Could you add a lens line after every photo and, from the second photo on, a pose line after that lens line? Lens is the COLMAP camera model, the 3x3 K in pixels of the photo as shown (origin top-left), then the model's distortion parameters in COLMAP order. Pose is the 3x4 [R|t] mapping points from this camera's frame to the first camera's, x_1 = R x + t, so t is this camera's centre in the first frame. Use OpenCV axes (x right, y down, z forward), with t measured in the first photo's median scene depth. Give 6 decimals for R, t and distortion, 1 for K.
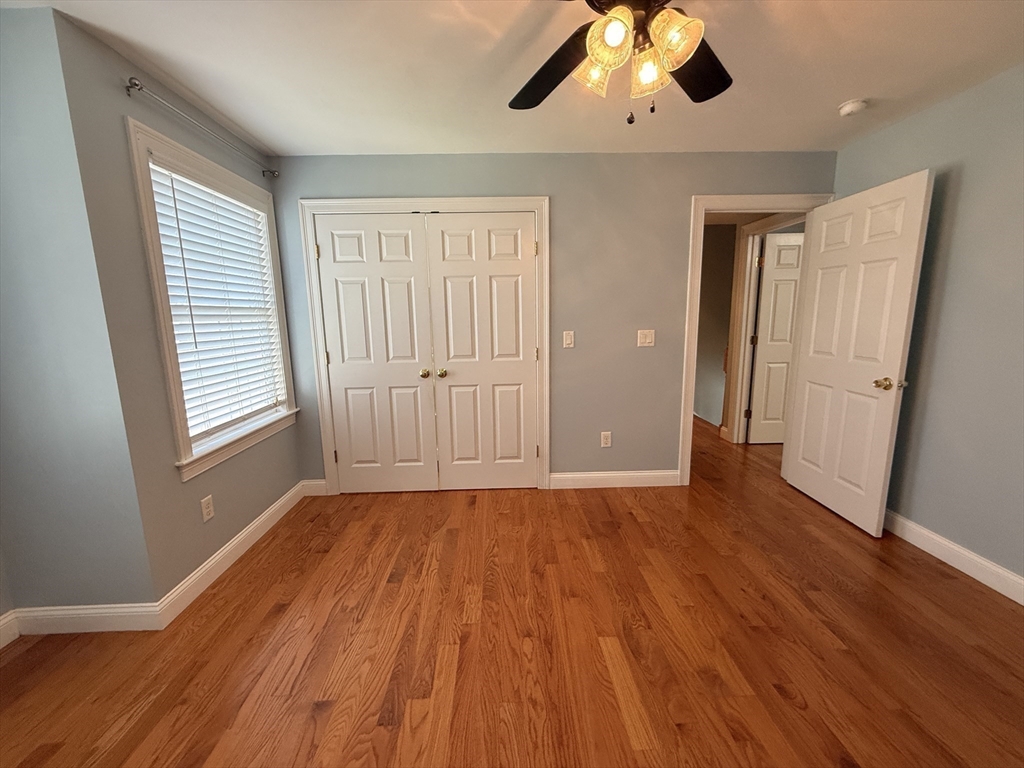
lens RADIAL K [[408.1, 0, 509.4], [0, 408.1, 382.3], [0, 0, 1]] dist [-0.001027, -0.000108]
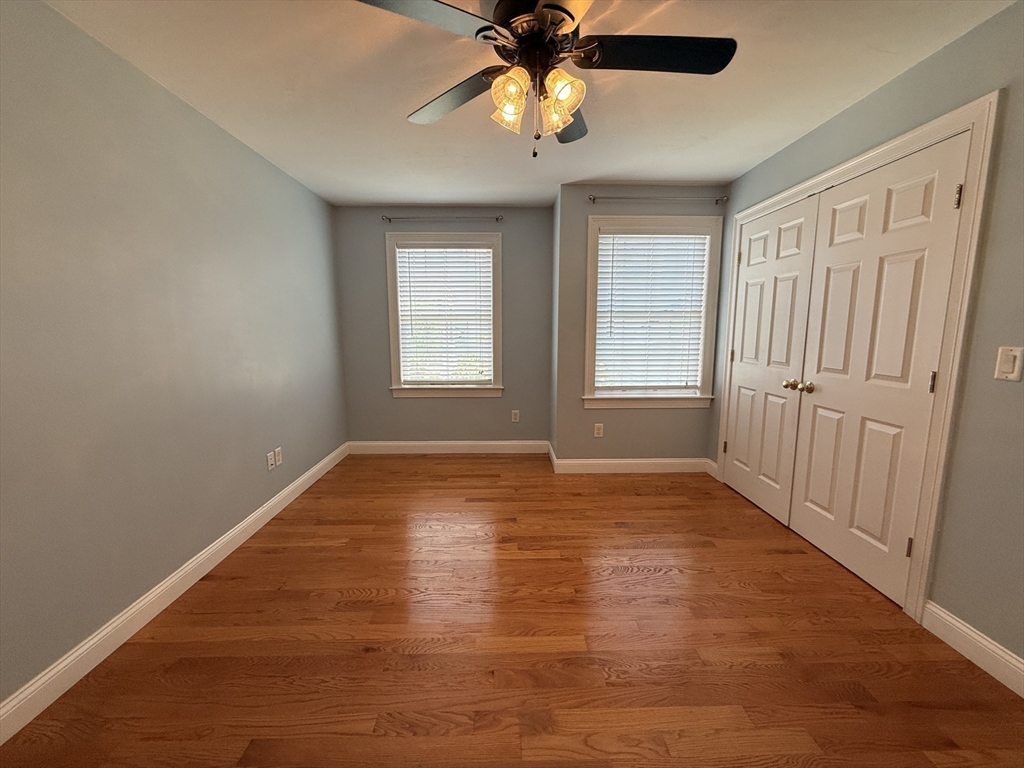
lens RADIAL K [[408.1, 0, 510.4], [0, 408.1, 381.6], [0, 0, 1]] dist [-0.001027, -0.000108]
pose [[-0.005091, 0.152334, -0.988316, 0.680884], [-0.159435, 0.975563, 0.151190, -0.065705], [0.987195, 0.158341, 0.019321, 0.429749]]
